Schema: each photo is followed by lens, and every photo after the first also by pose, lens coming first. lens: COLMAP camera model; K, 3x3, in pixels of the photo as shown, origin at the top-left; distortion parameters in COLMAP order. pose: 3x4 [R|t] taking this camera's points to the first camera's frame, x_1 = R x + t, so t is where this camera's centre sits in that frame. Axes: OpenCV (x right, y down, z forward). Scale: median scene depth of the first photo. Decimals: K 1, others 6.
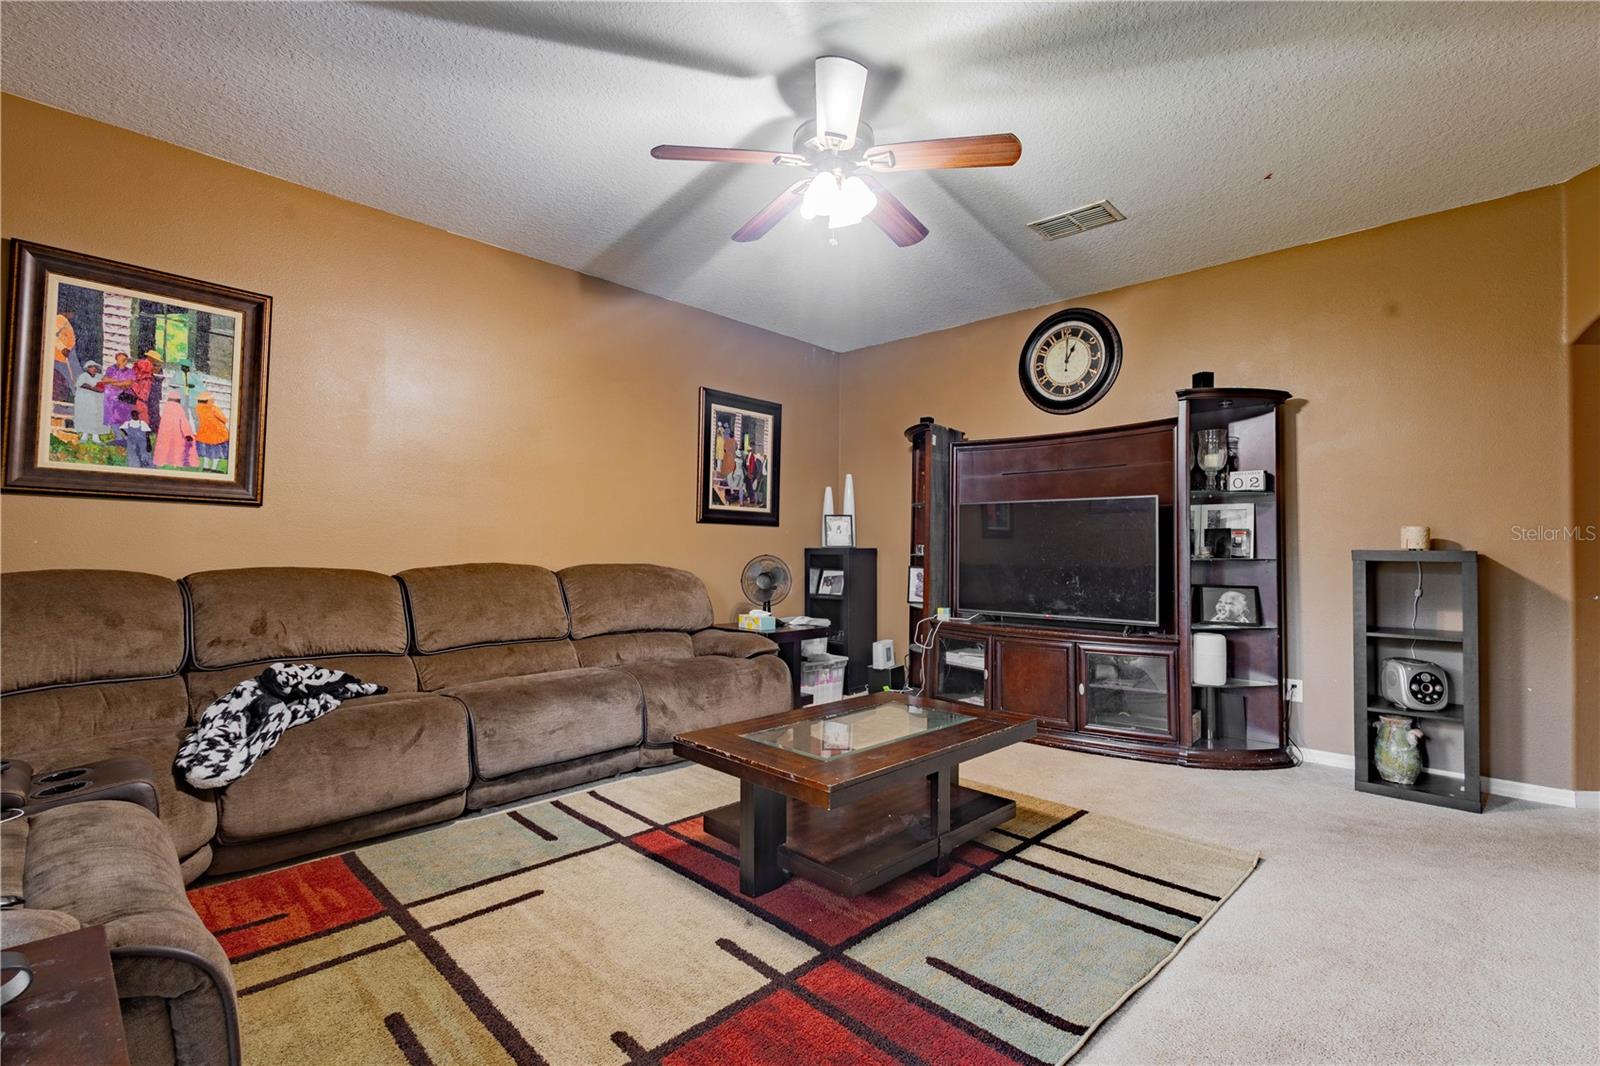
lens RADIAL K [[714.6, 0, 809.7], [0, 714.6, 537.7], [0, 0, 1]] dist [0.007183, -0.001093]
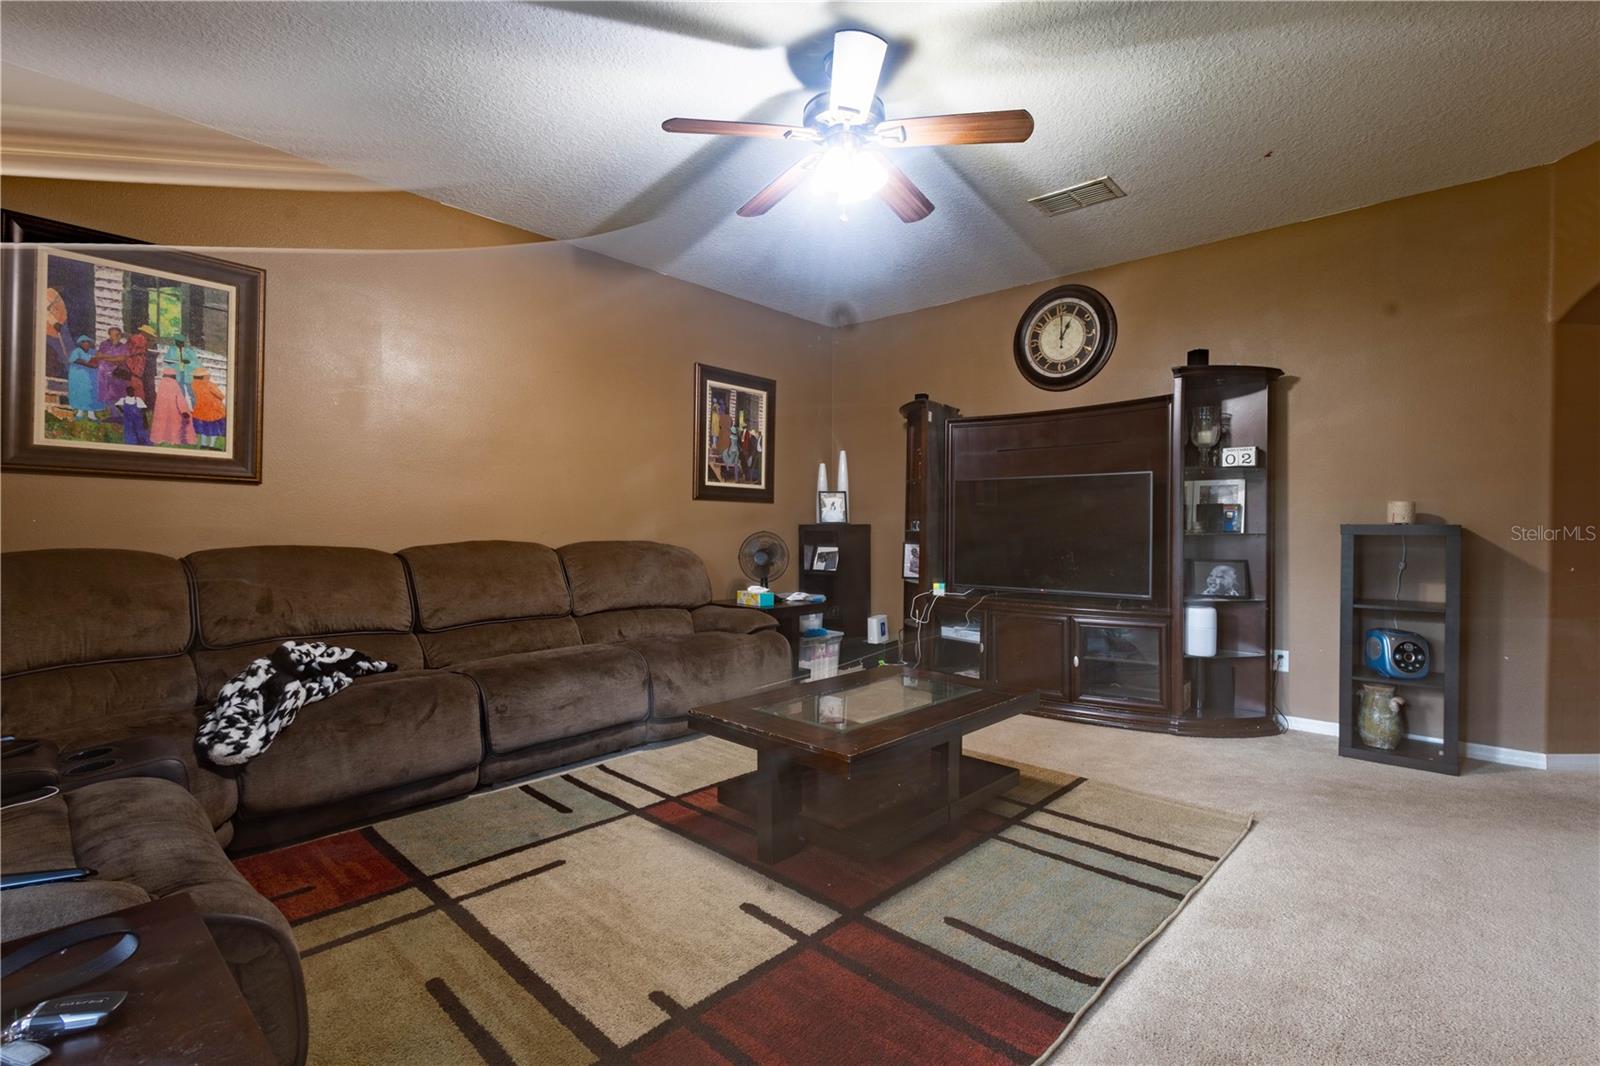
lens RADIAL K [[714.6, 0, 807.4], [0, 714.6, 537.6], [0, 0, 1]] dist [0.007183, -0.001093]
pose [[0.999711, -0.003977, 0.023715, -0.036630], [0.003189, 0.999444, 0.033197, -0.000661], [-0.023834, -0.033112, 0.999167, -0.010377]]
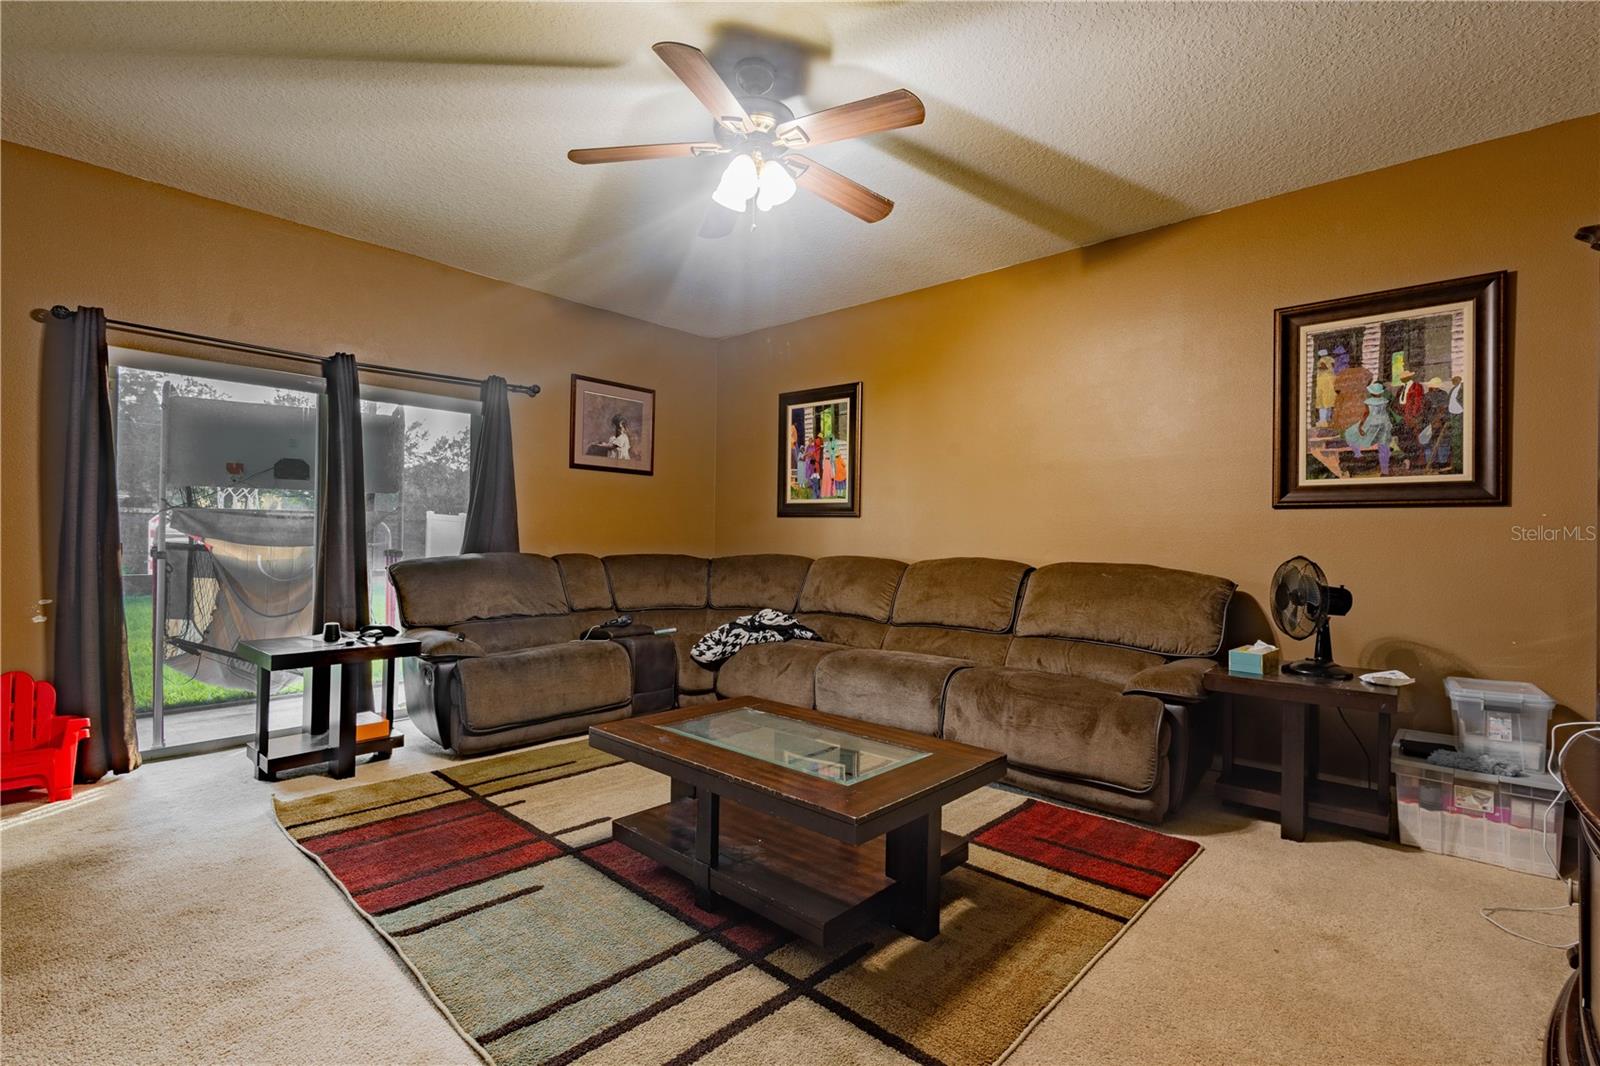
lens RADIAL K [[714.6, 0, 787.5], [0, 714.6, 533.2], [0, 0, 1]] dist [0.007183, -0.001093]
pose [[0.040656, -0.019757, -0.998978, 0.846957], [0.004876, 0.999797, -0.019574, 0.022502], [0.999161, -0.004075, 0.040744, 0.844137]]
